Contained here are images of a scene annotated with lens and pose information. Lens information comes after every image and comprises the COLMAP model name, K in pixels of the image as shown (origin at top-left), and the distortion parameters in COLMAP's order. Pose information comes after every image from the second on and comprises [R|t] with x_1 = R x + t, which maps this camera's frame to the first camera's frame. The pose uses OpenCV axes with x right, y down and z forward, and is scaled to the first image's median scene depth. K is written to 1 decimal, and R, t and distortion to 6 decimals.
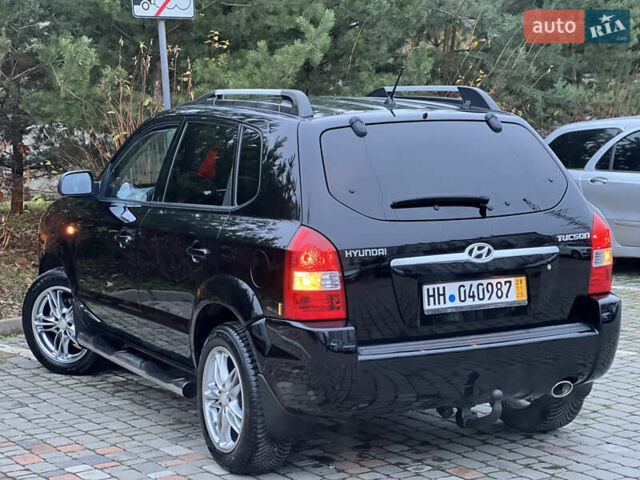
lens RADIAL K [[1419.4, 0, 335.7], [0, 1419.4, 241.0], [0, 0, 1]] dist [0.271231, 0.000000]
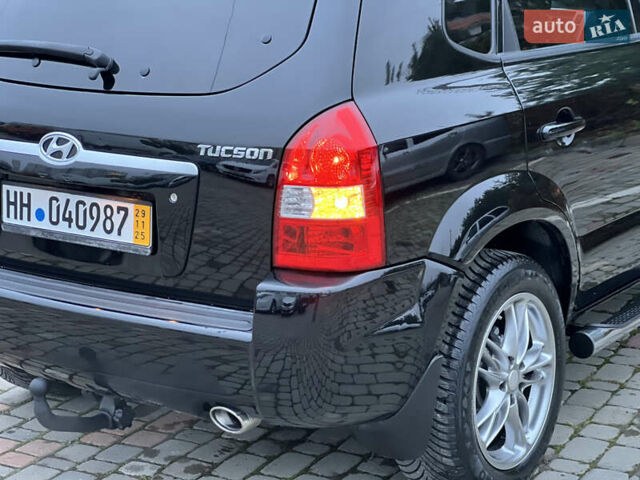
lens RADIAL K [[1419.4, 0, 338.9], [0, 1419.4, 202.7], [0, 0, 1]] dist [0.271231, 0.000000]
pose [[0.476286, 0.192909, -0.857868, 0.621433], [-0.076544, 0.981029, 0.178108, -0.075550], [0.875952, -0.019165, 0.482017, 0.805853]]
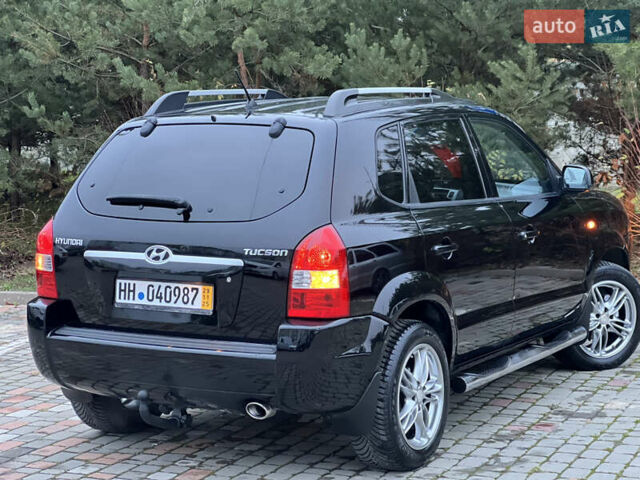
lens RADIAL K [[1419.4, 0, 322.5], [0, 1419.4, 200.7], [0, 0, 1]] dist [0.271231, 0.000000]
pose [[0.540564, 0.069895, -0.838394, 0.941164], [-0.083434, 0.996084, 0.029246, -0.062466], [0.837155, 0.054141, 0.544279, 0.554410]]
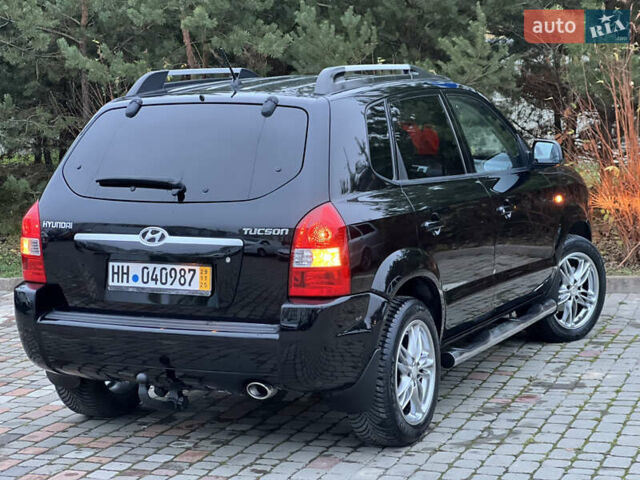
lens RADIAL K [[1419.4, 0, 311.3], [0, 1419.4, 209.6], [0, 0, 1]] dist [0.271231, 0.000000]
pose [[0.592272, 0.076170, -0.802130, 0.903380], [-0.067376, 0.996717, 0.044899, -0.056643], [0.802916, 0.027452, 0.595459, 0.505477]]
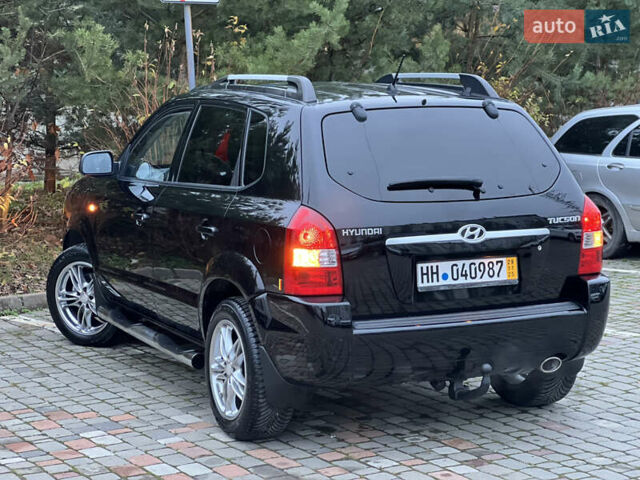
lens RADIAL K [[1419.4, 0, 335.4], [0, 1419.4, 240.7], [0, 0, 1]] dist [0.271231, 0.000000]
pose [[0.999597, 0.012307, -0.025584, 0.026784], [-0.012011, 0.999860, 0.011673, 0.002461], [0.025724, -0.011361, 0.999605, -0.049316]]
